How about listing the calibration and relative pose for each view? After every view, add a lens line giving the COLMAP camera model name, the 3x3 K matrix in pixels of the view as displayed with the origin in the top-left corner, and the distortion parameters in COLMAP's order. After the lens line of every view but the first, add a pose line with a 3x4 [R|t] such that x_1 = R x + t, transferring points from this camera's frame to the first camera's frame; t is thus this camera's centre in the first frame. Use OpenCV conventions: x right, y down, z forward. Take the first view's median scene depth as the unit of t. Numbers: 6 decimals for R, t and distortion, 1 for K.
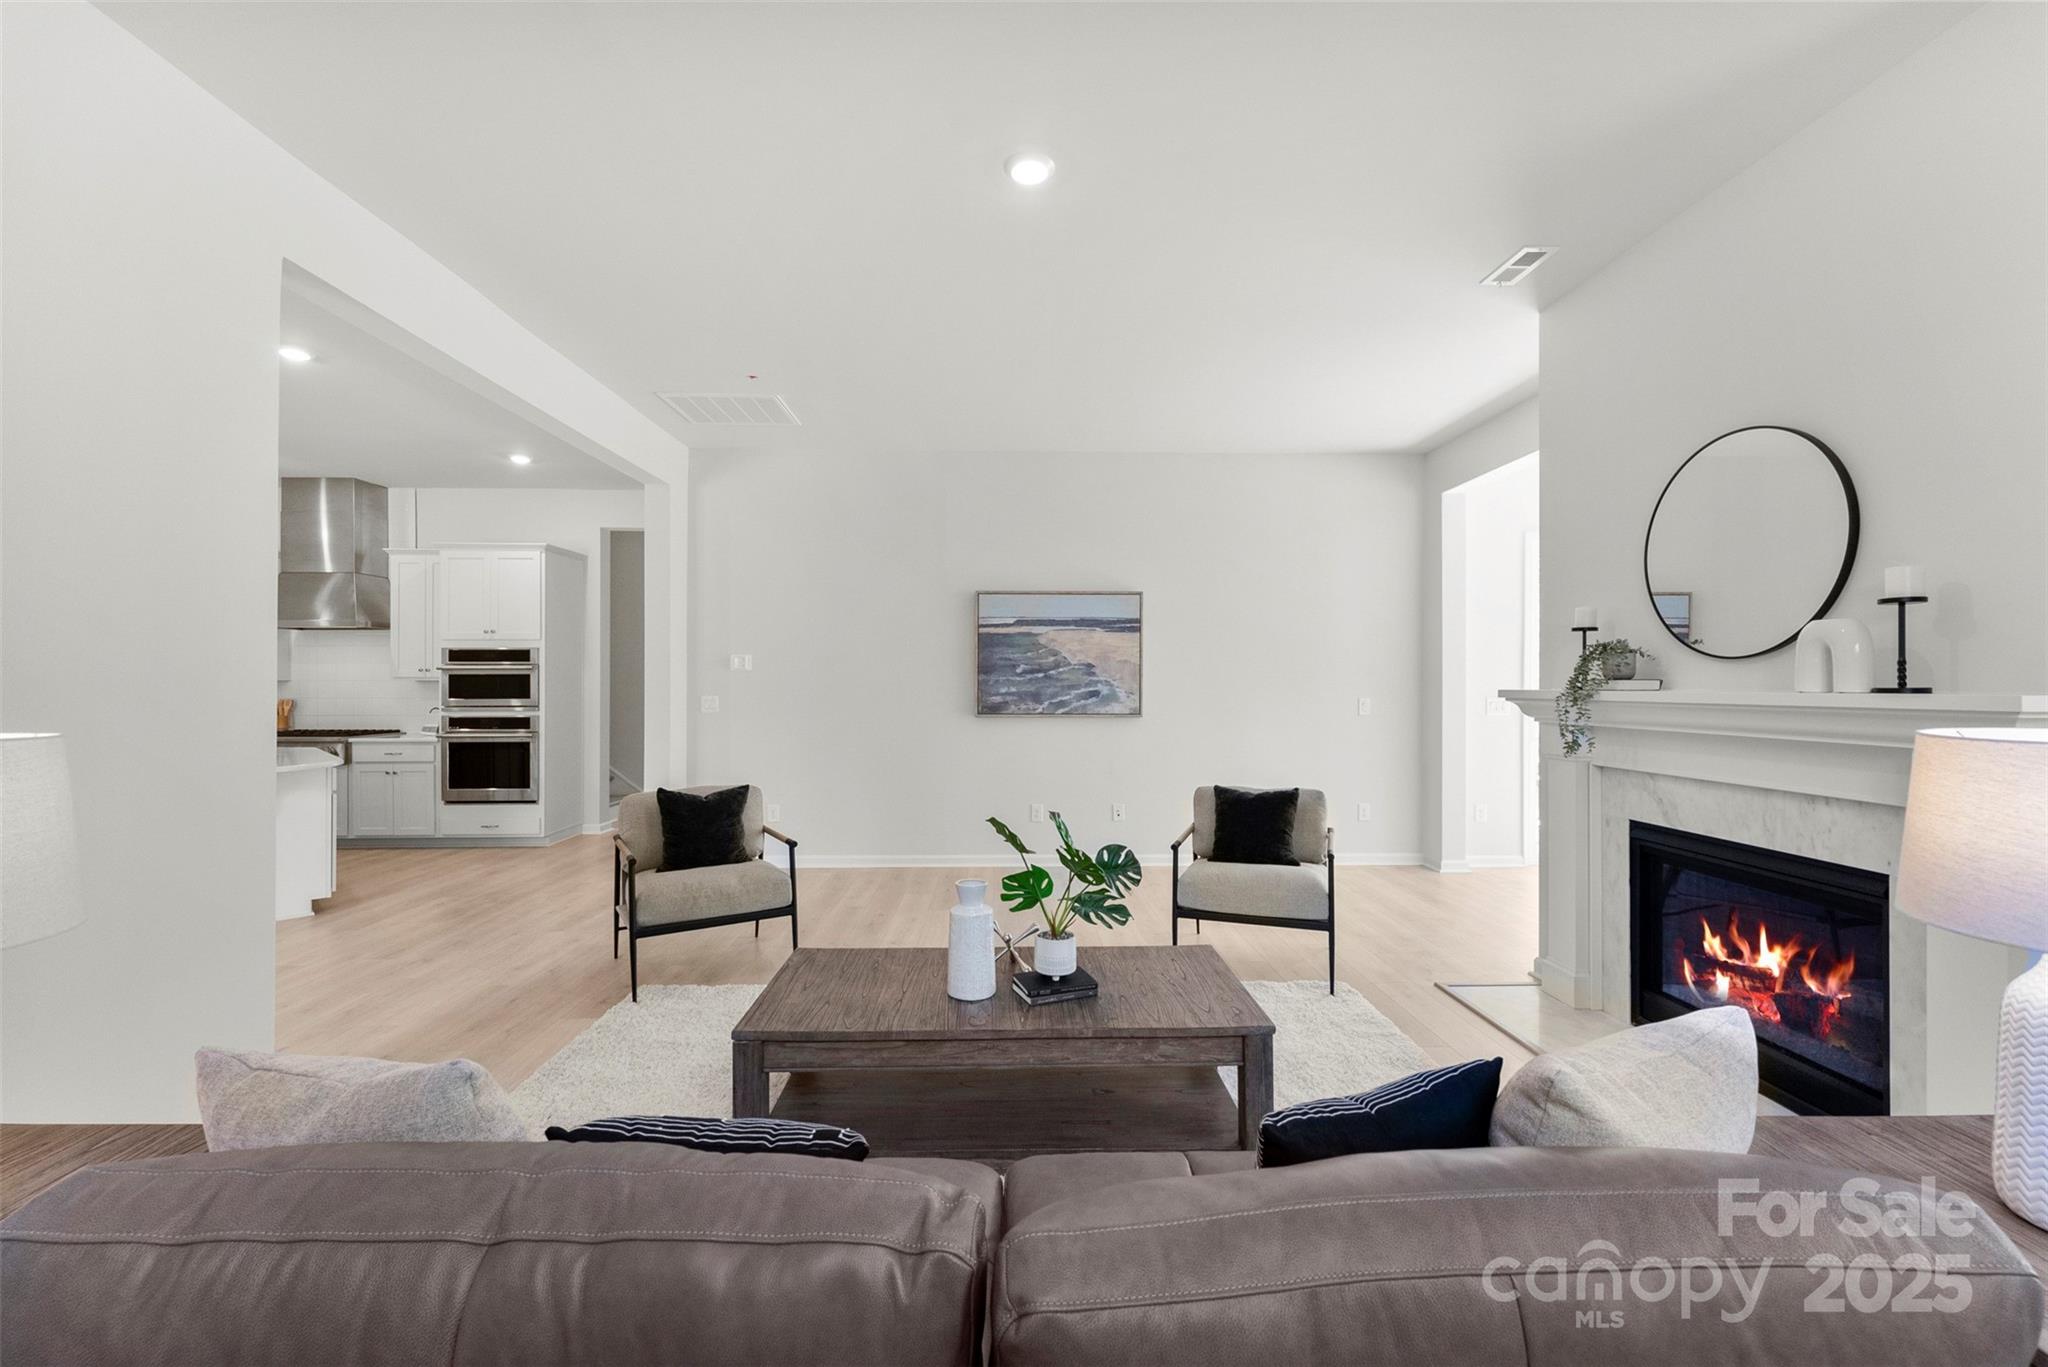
lens RADIAL K [[826.9, 0, 1015.5], [0, 826.9, 686.4], [0, 0, 1]] dist [0.003913, -0.001724]
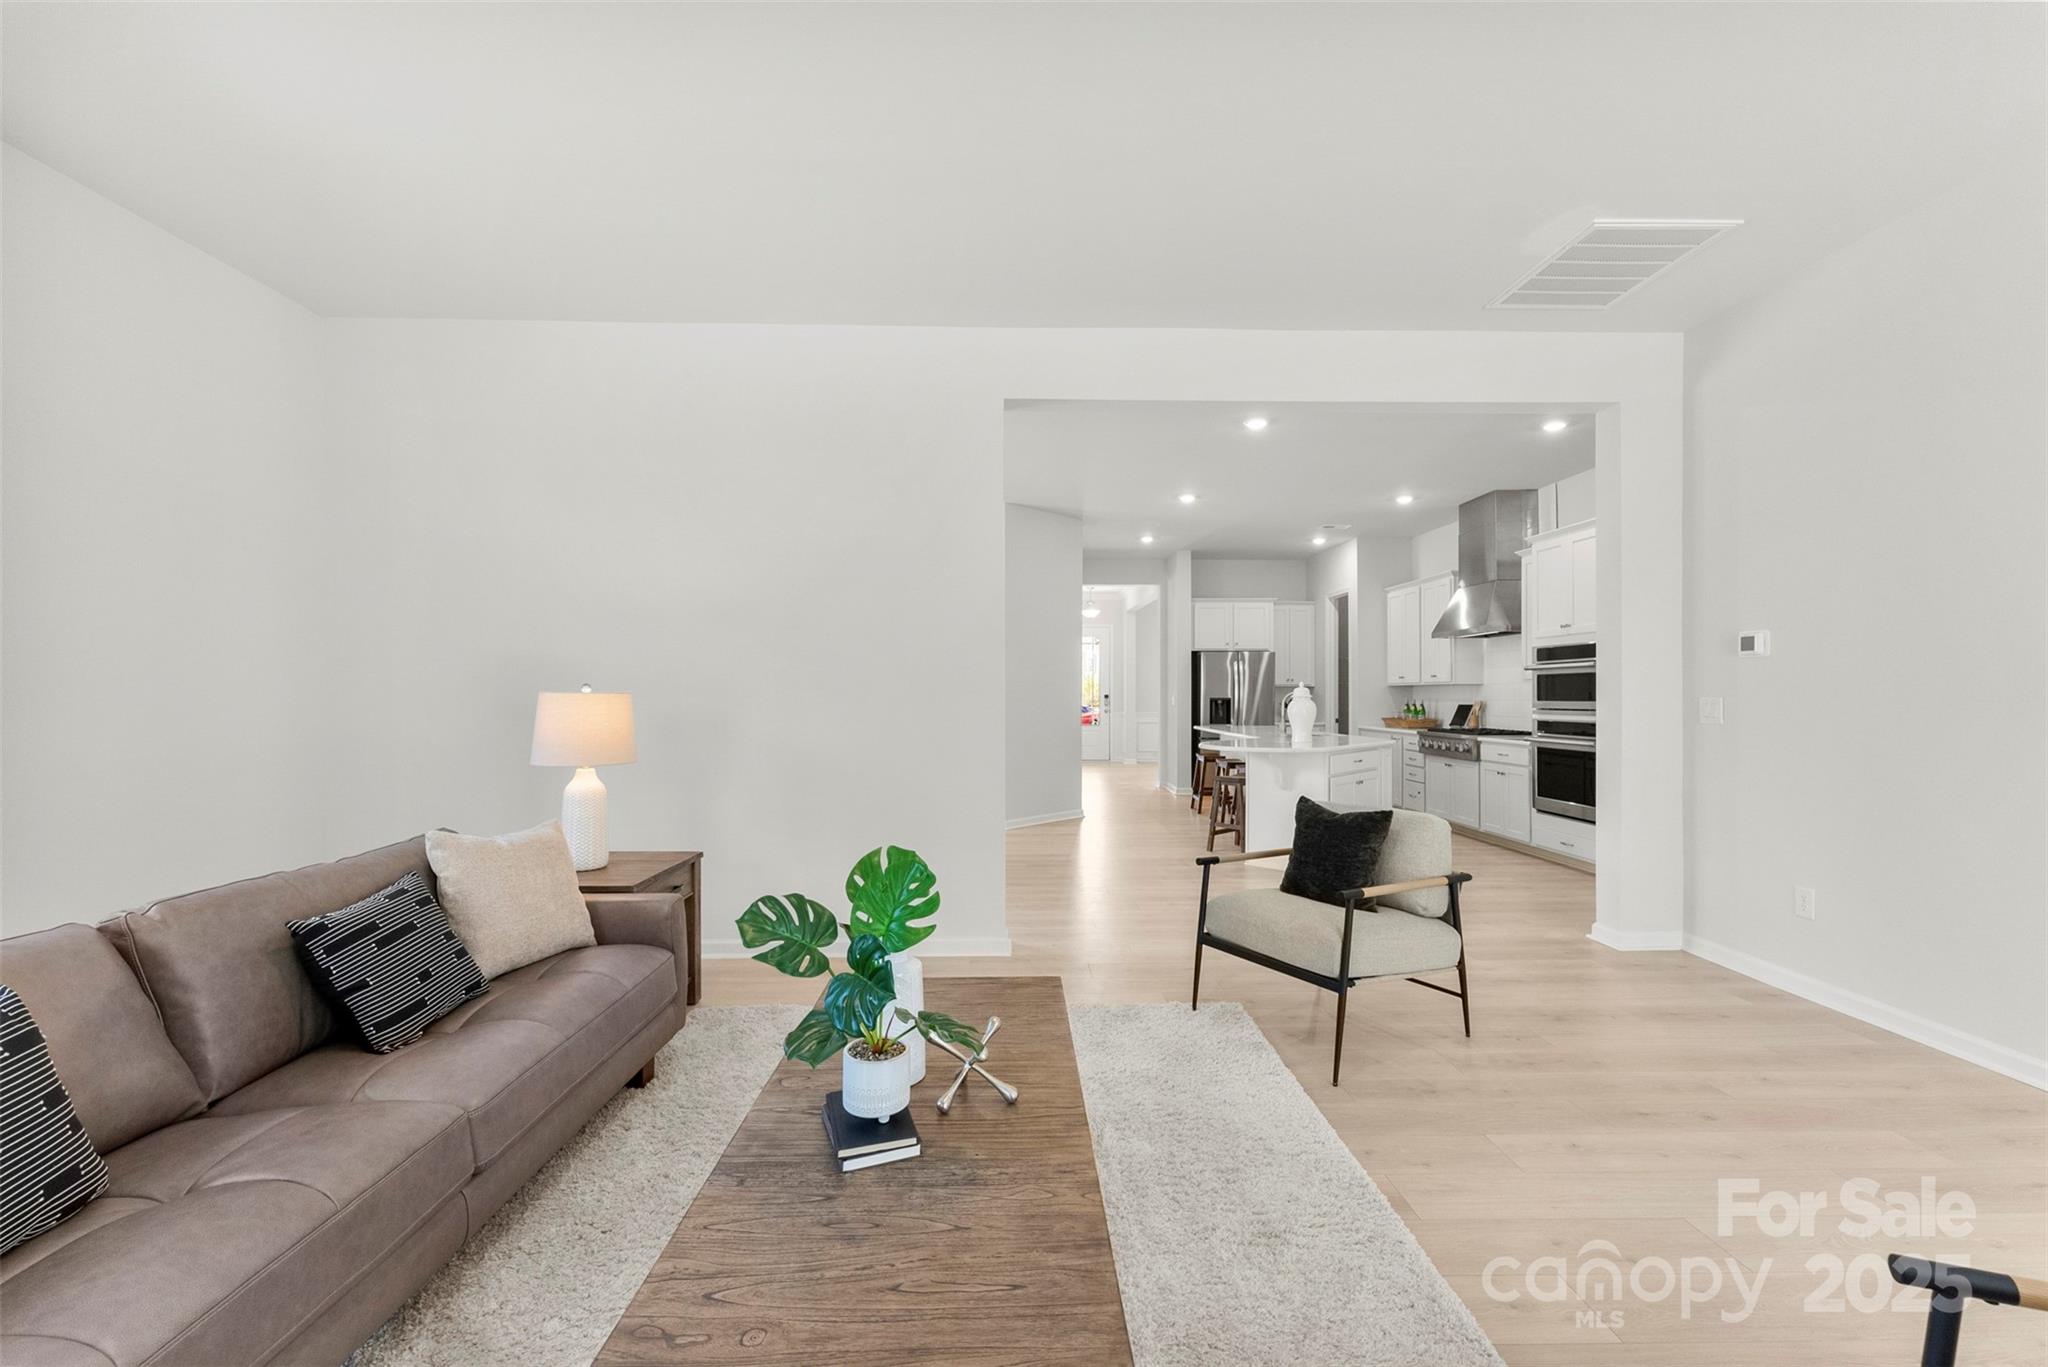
lens RADIAL K [[826.9, 0, 1029.0], [0, 826.9, 691.8], [0, 0, 1]] dist [0.003913, -0.001724]
pose [[0.008308, -0.003009, -0.999961, 0.280924], [-0.004404, 0.999986, -0.003045, 0.011297], [0.999956, 0.004429, 0.008295, 0.454562]]
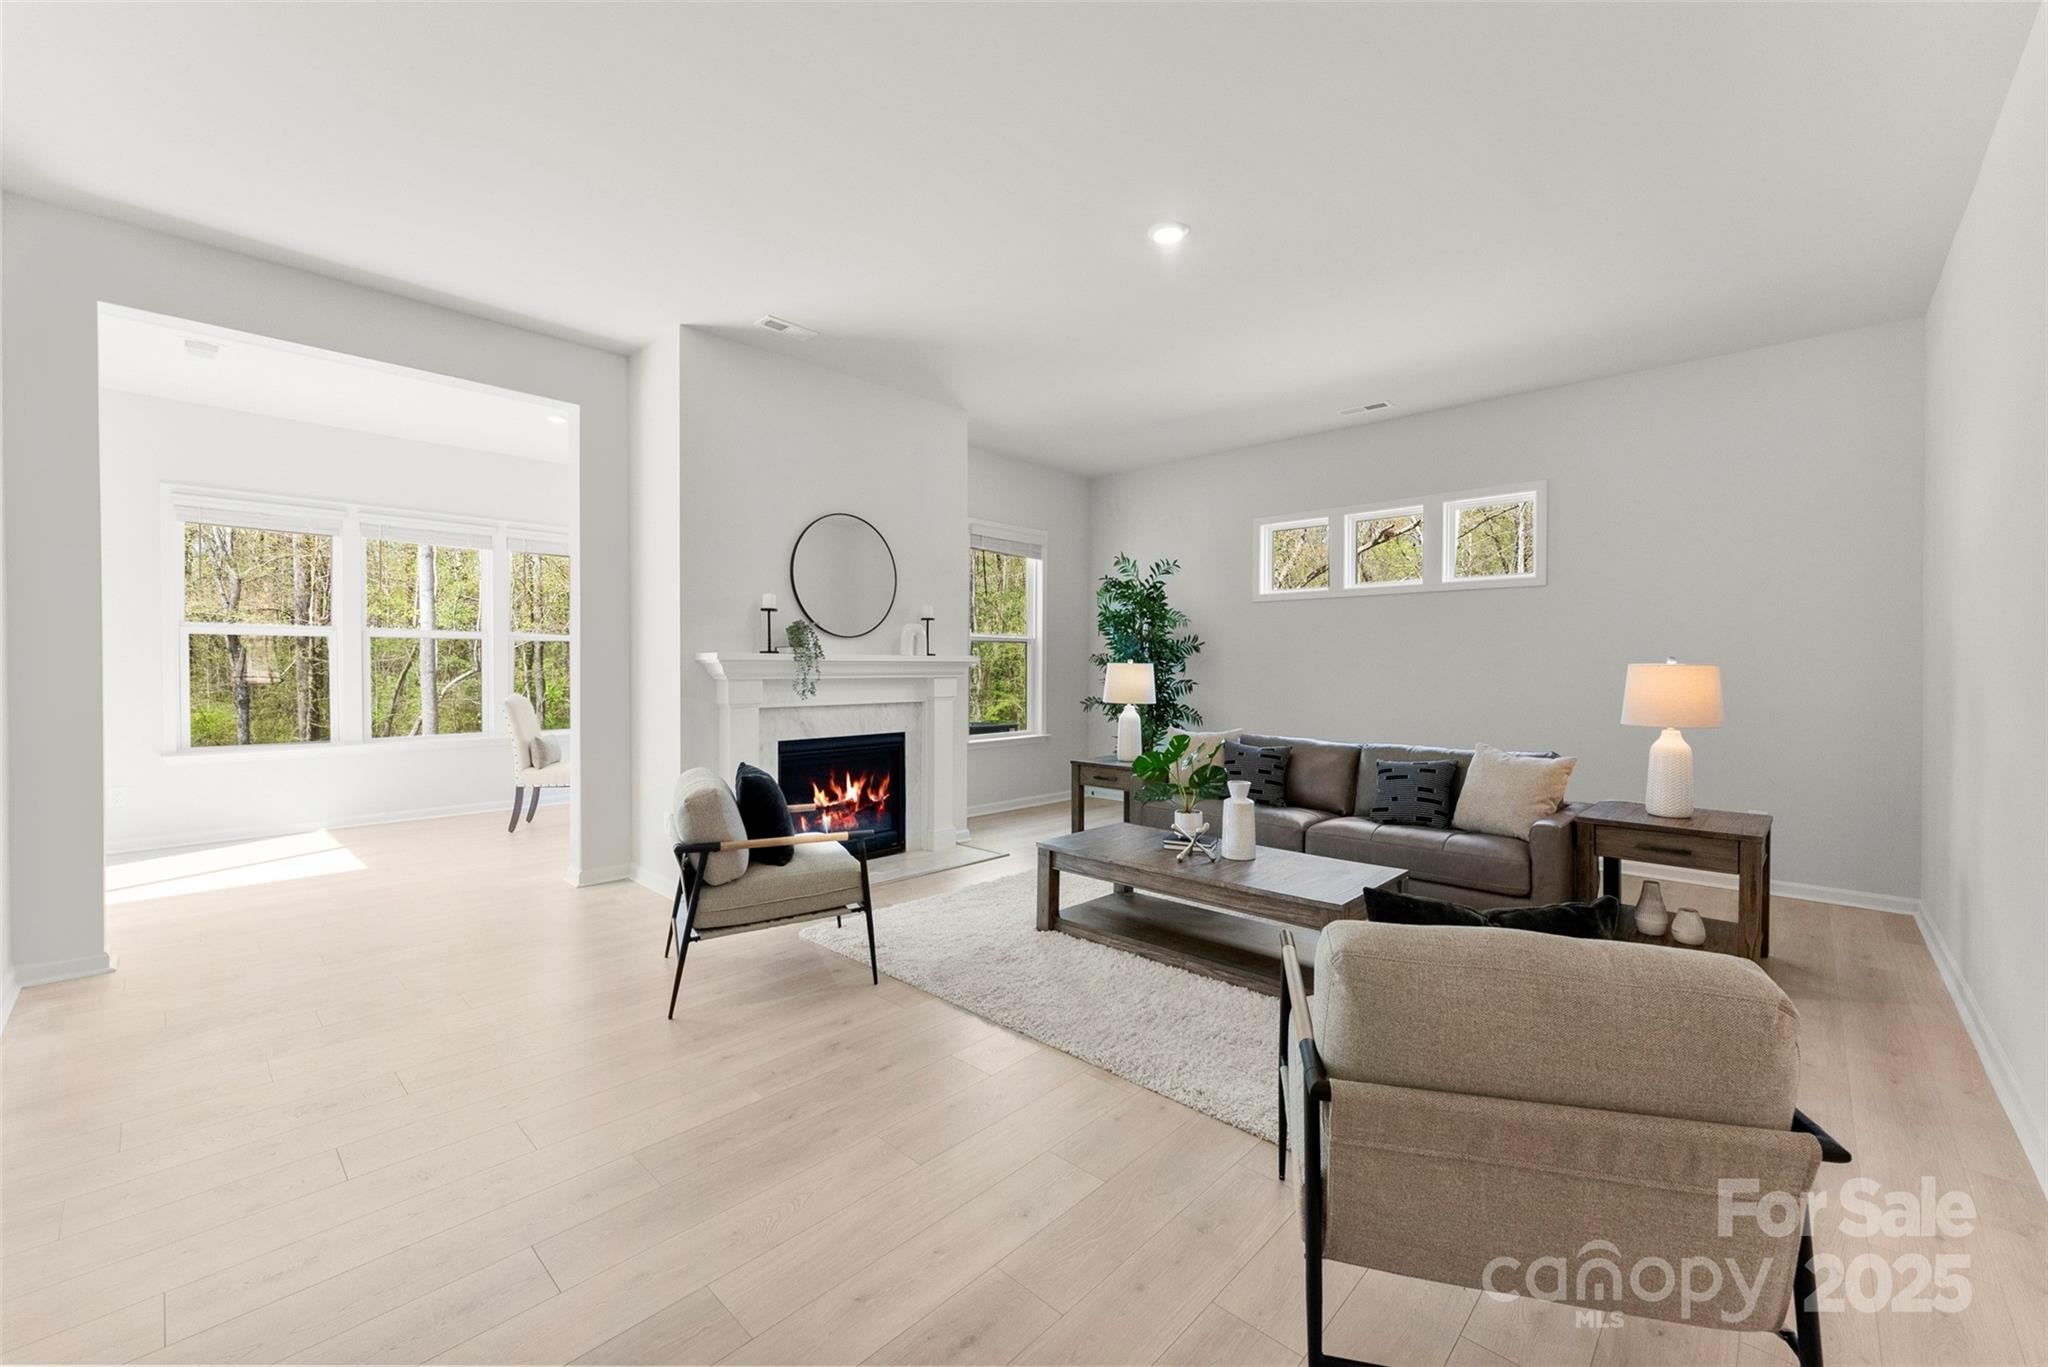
lens RADIAL K [[826.9, 0, 1020.4], [0, 826.9, 672.5], [0, 0, 1]] dist [0.003913, -0.001724]
pose [[-0.709504, -0.010134, 0.704628, -0.321592], [-0.002630, 0.999928, 0.011734, 0.011163], [-0.704696, 0.006472, -0.709480, 0.939770]]
